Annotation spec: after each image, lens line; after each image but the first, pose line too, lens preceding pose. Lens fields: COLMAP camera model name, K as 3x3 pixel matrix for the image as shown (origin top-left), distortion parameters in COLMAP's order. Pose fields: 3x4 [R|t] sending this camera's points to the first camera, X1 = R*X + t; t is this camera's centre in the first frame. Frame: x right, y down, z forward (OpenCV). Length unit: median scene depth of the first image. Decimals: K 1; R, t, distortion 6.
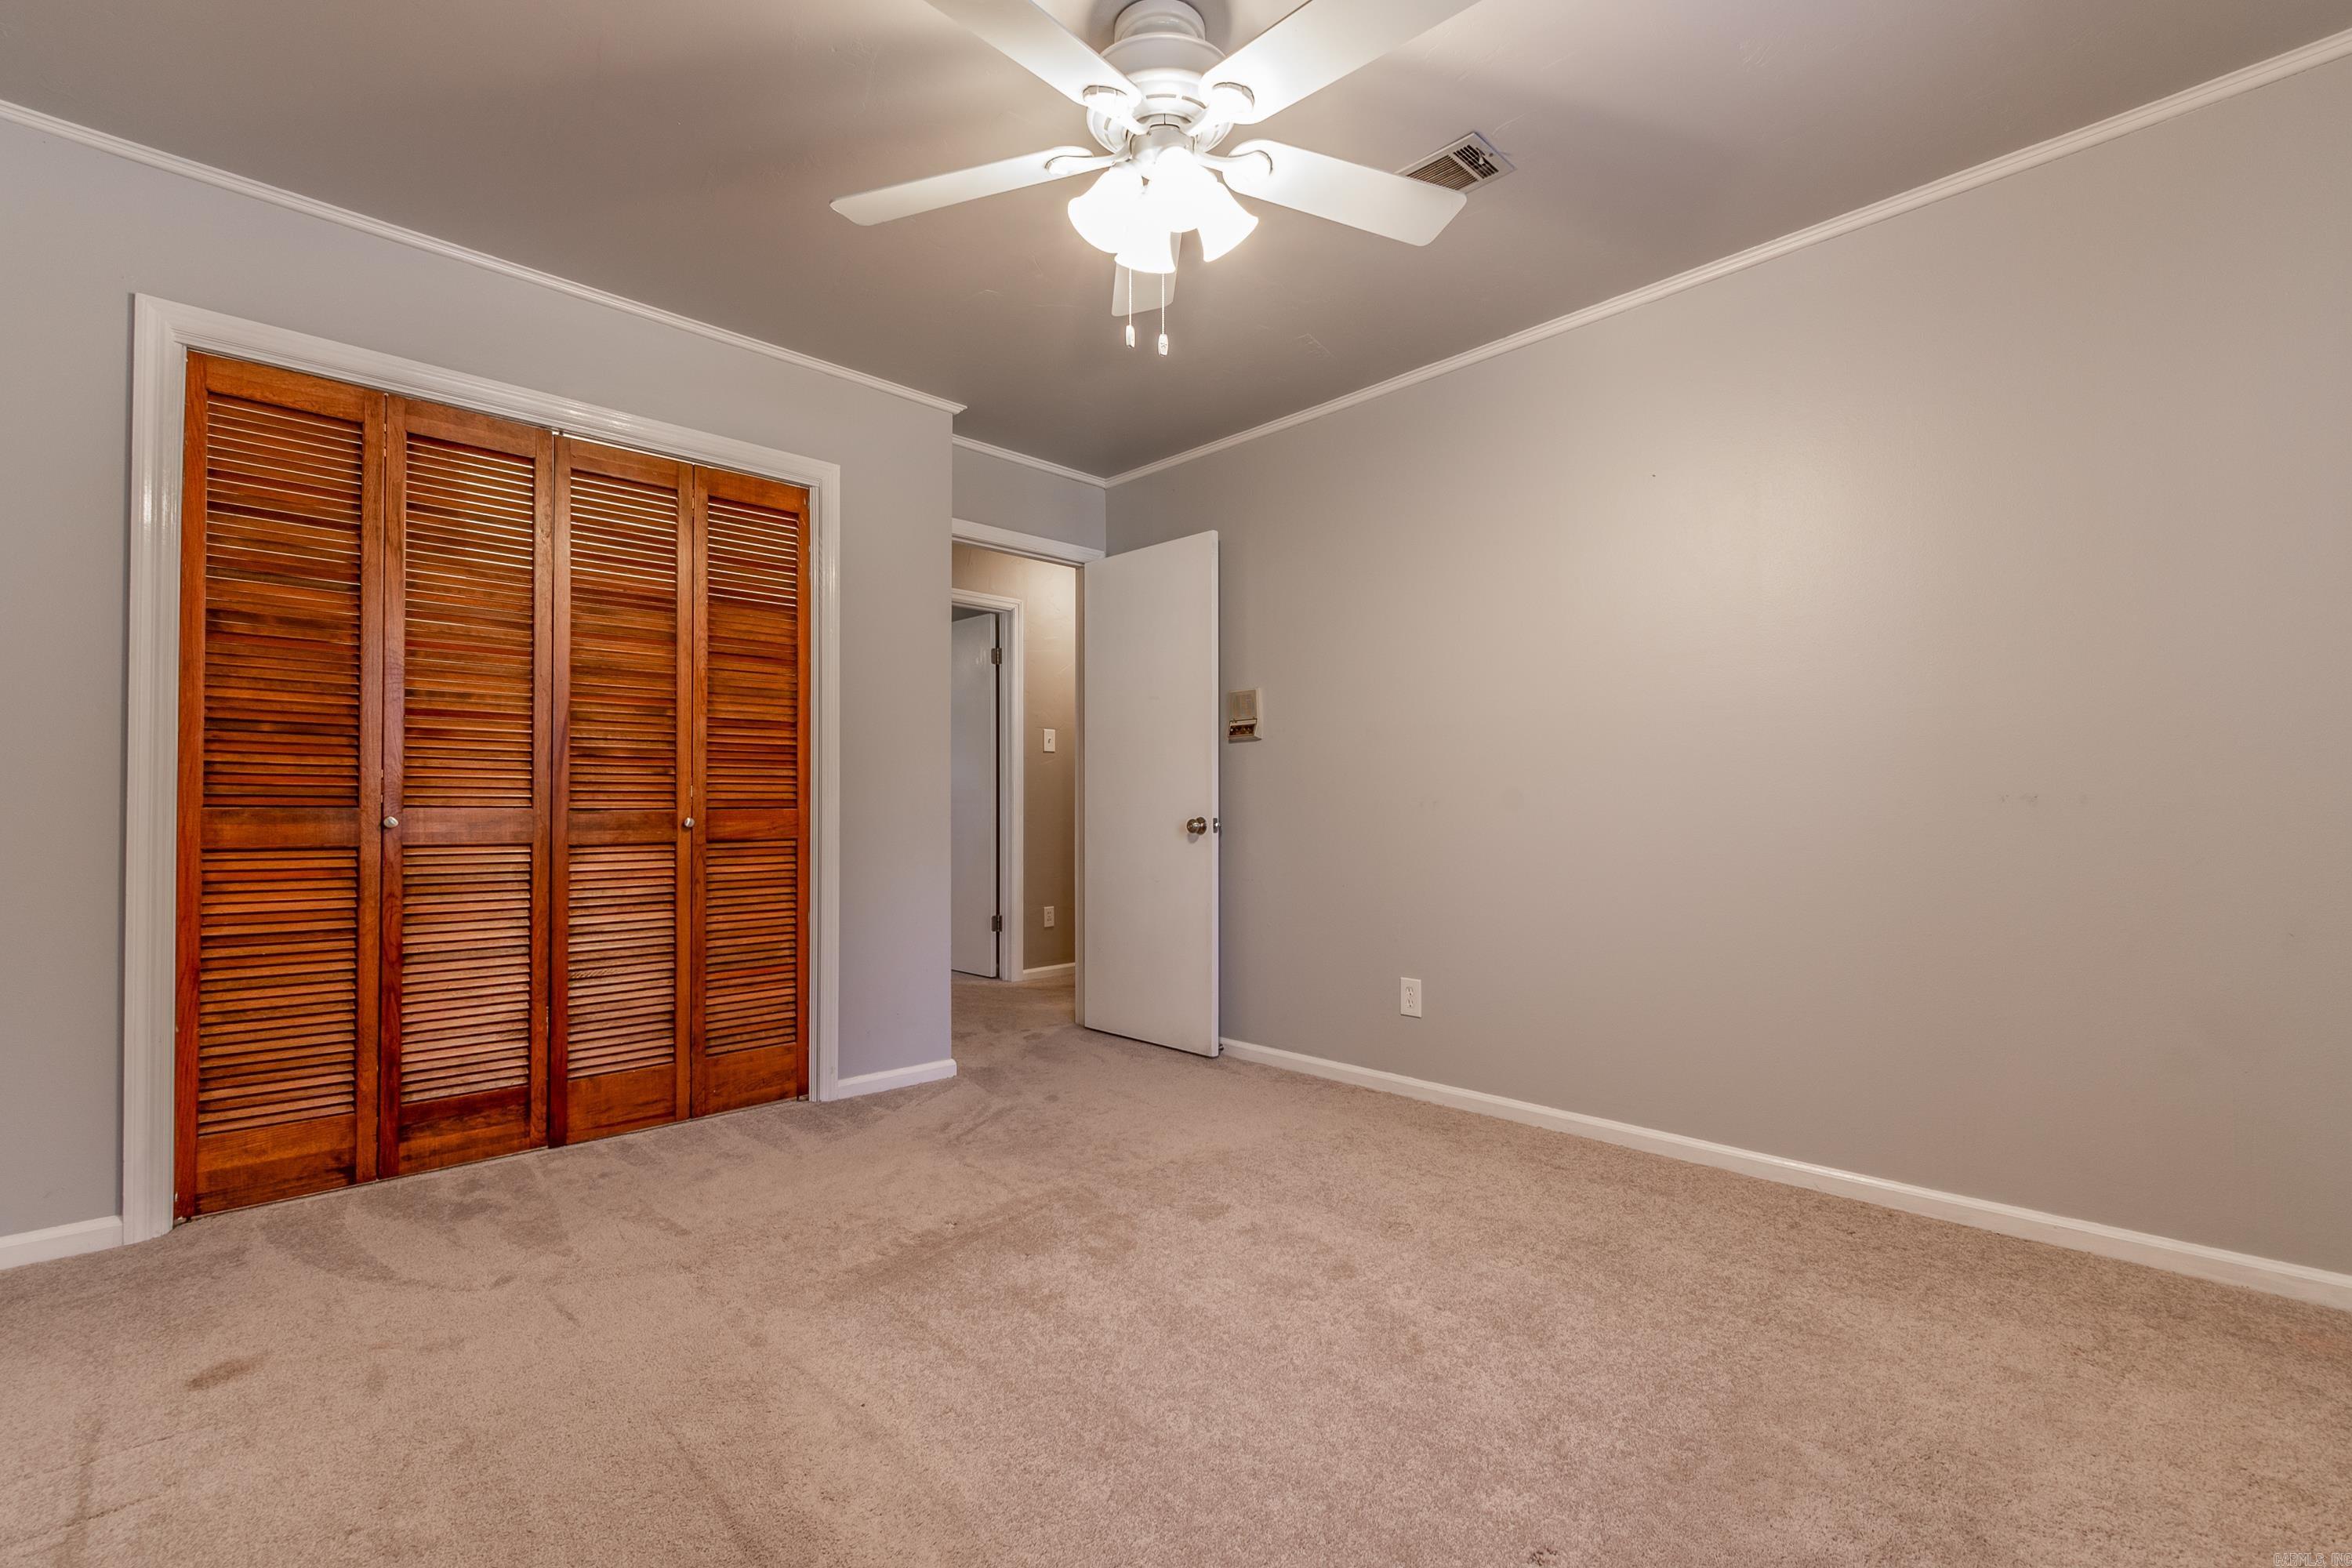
lens RADIAL K [[1038.3, 0, 1173.3], [0, 1038.3, 794.1], [0, 0, 1]] dist [0.001564, -0.001743]
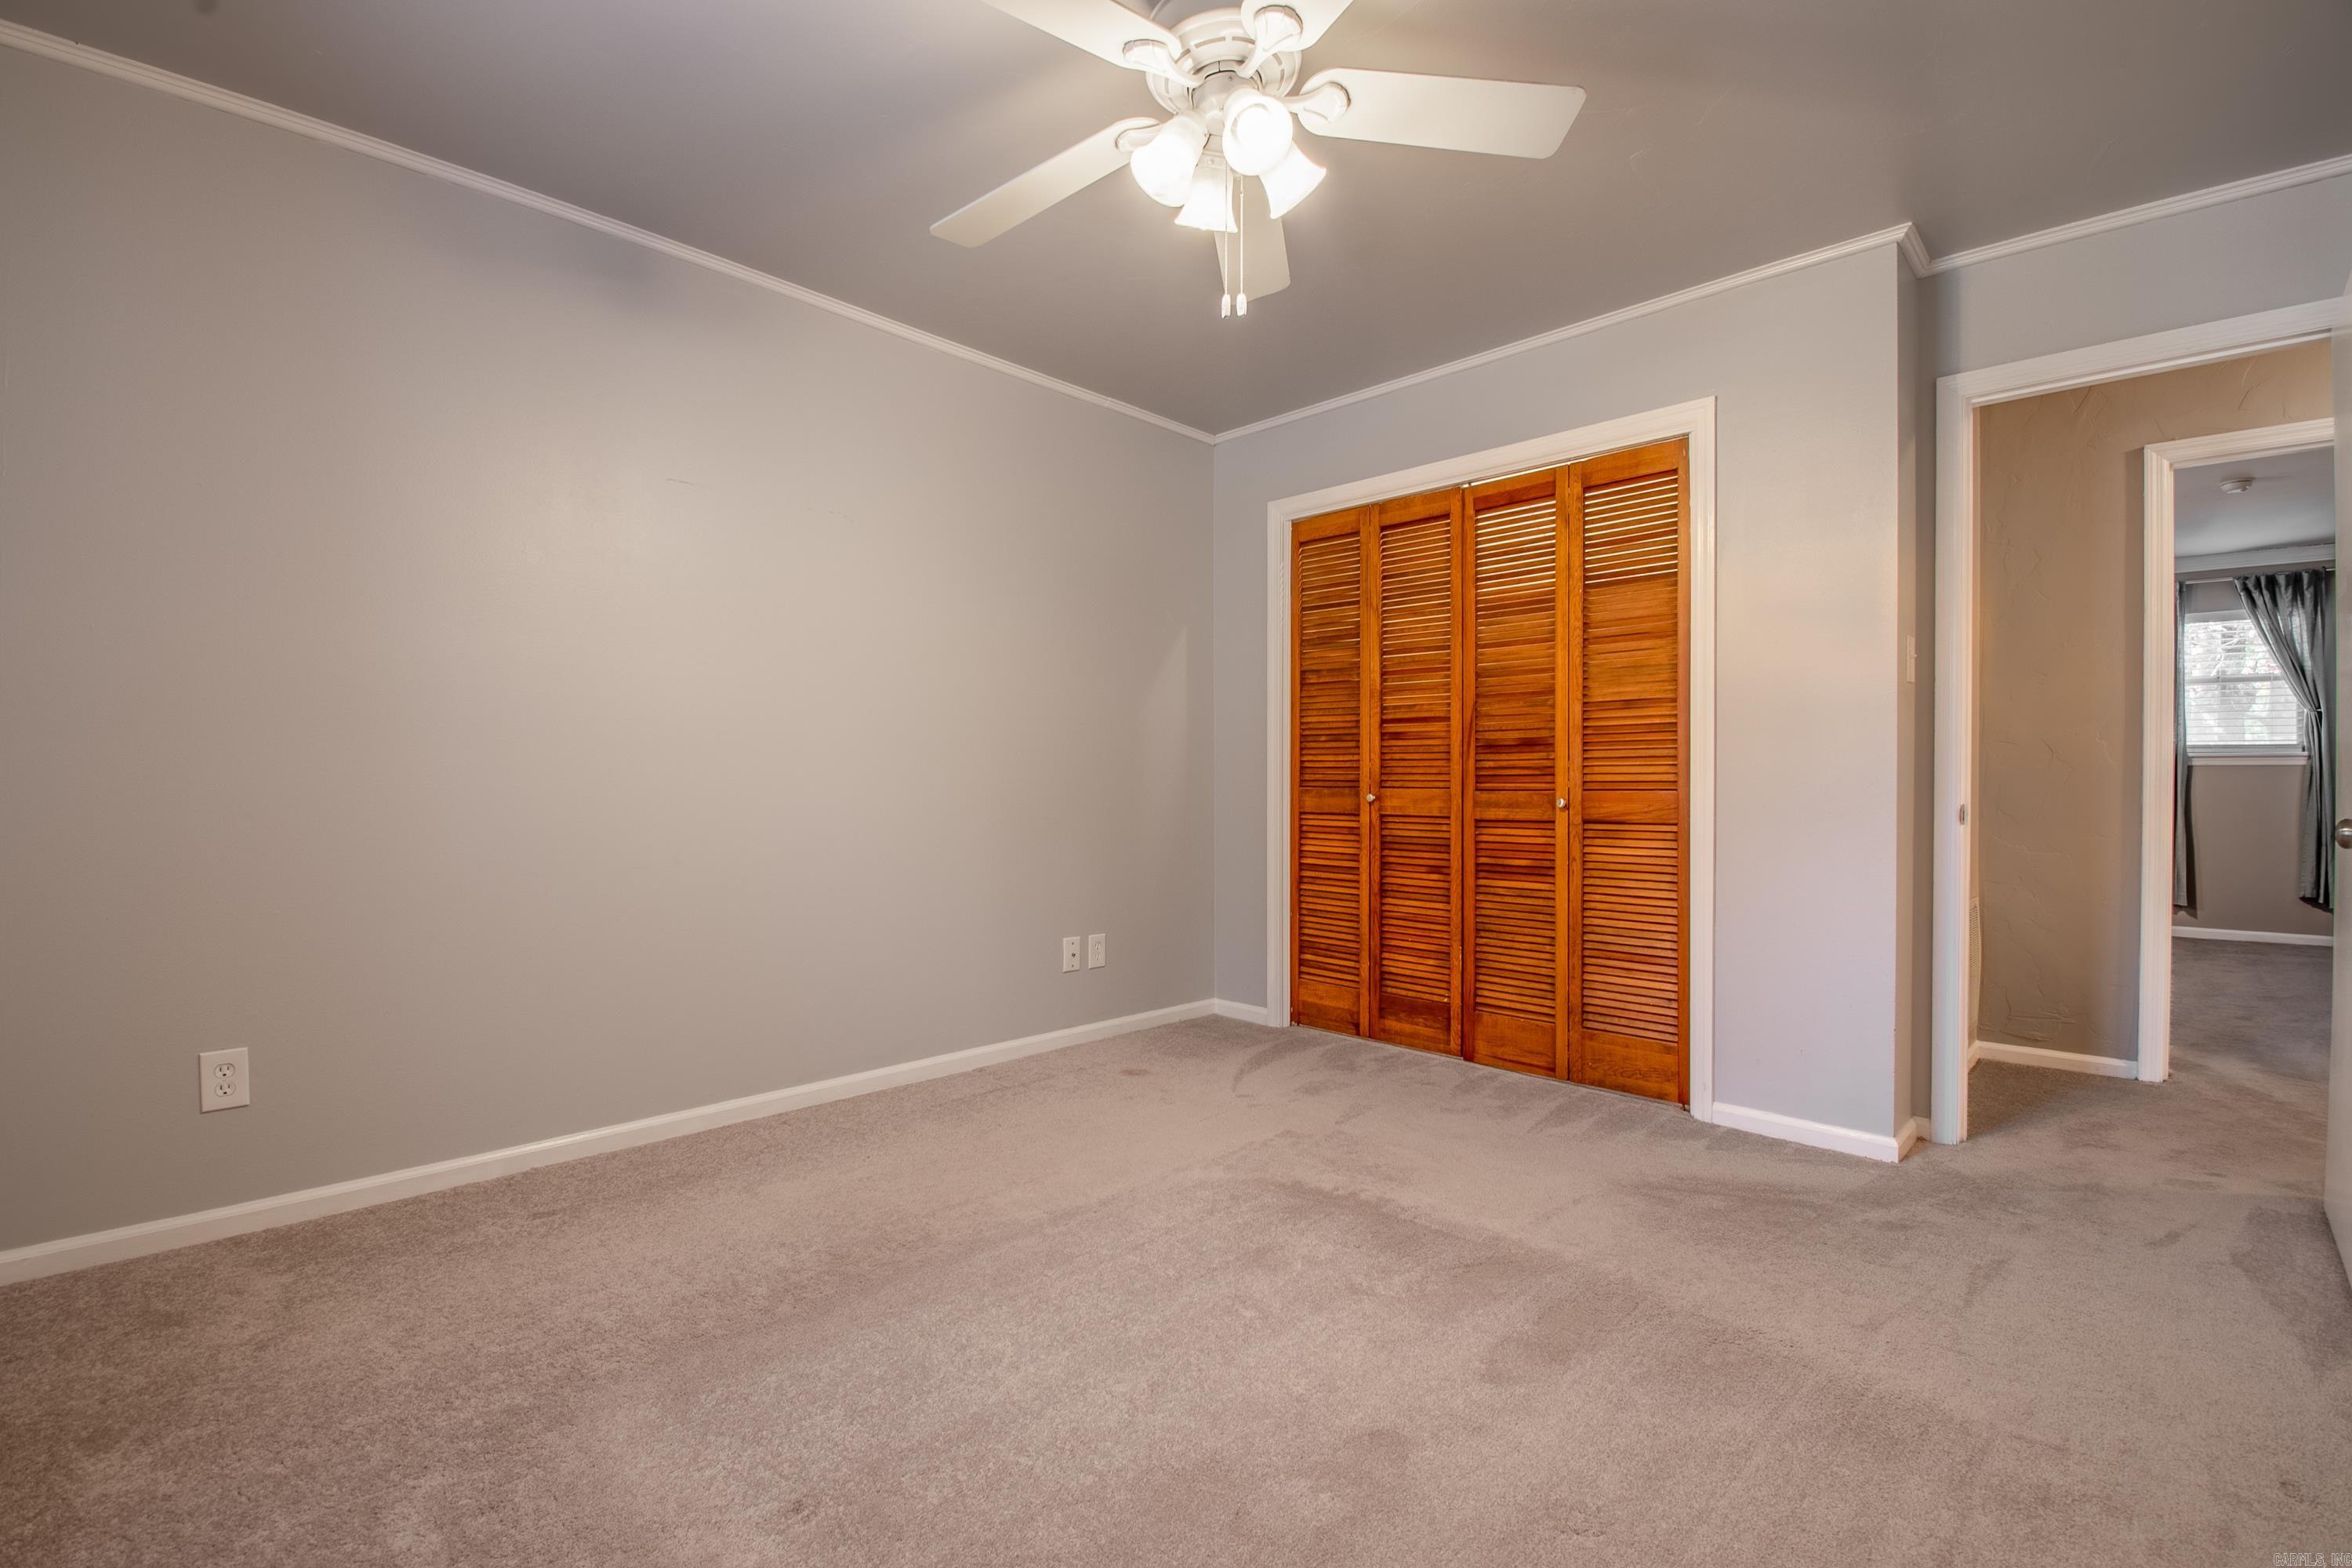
lens RADIAL K [[1038.3, 0, 1173.3], [0, 1038.3, 794.1], [0, 0, 1]] dist [0.001564, -0.001743]
pose [[0.021511, 0.008640, -0.999731, 0.662583], [0.008374, 0.999926, 0.008822, 0.005949], [0.999734, -0.008562, 0.021437, 0.646320]]
